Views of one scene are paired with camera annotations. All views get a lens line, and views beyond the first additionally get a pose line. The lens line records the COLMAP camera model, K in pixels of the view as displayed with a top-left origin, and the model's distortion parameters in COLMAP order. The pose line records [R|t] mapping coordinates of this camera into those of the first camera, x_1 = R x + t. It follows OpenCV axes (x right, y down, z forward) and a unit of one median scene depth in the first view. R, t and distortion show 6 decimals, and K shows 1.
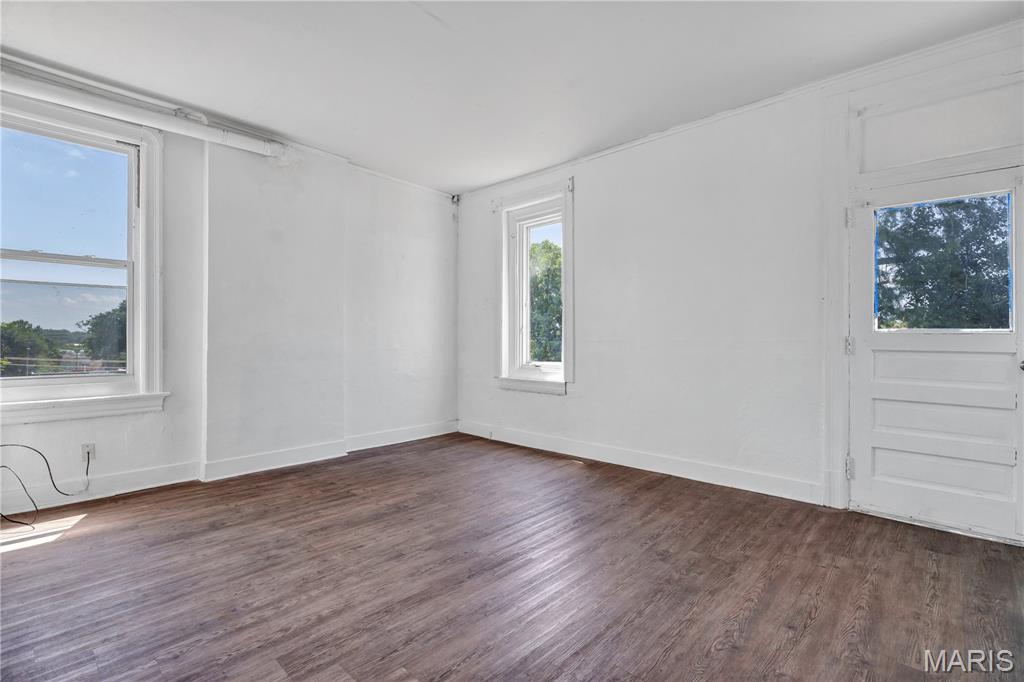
lens RADIAL K [[461.3, 0, 511.9], [0, 461.3, 341.6], [0, 0, 1]] dist [-0.000236, 0.001670]
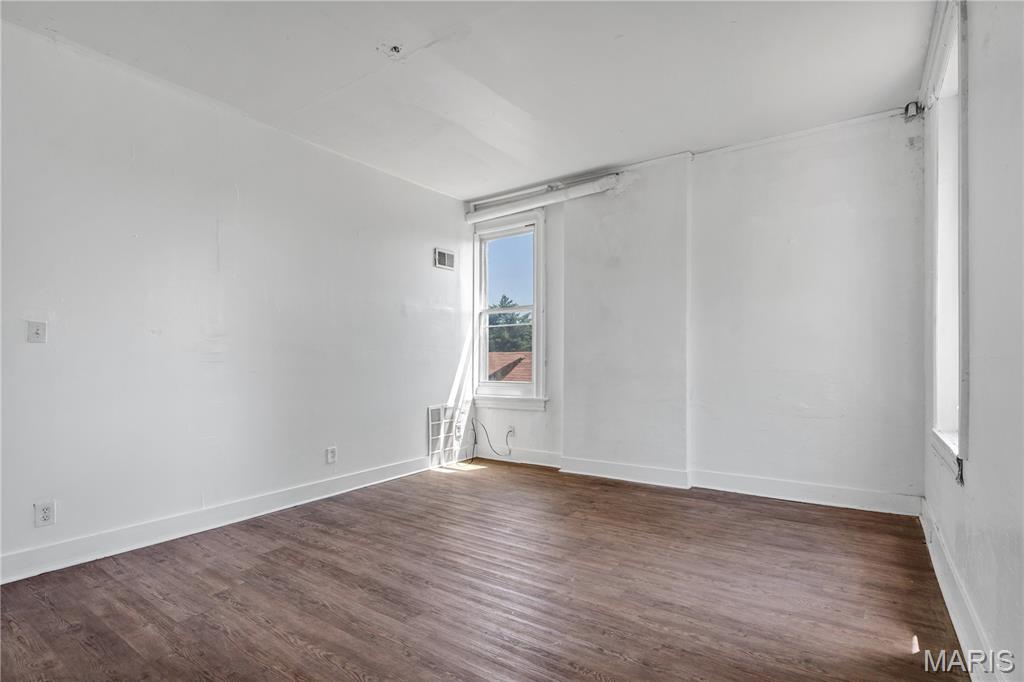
lens RADIAL K [[461.3, 0, 508.8], [0, 461.3, 359.4], [0, 0, 1]] dist [-0.000236, 0.001670]
pose [[0.178756, -0.002583, -0.983890, 0.593353], [0.005161, 0.999985, -0.001688, -0.001939], [0.983880, -0.004776, 0.178767, 0.676027]]
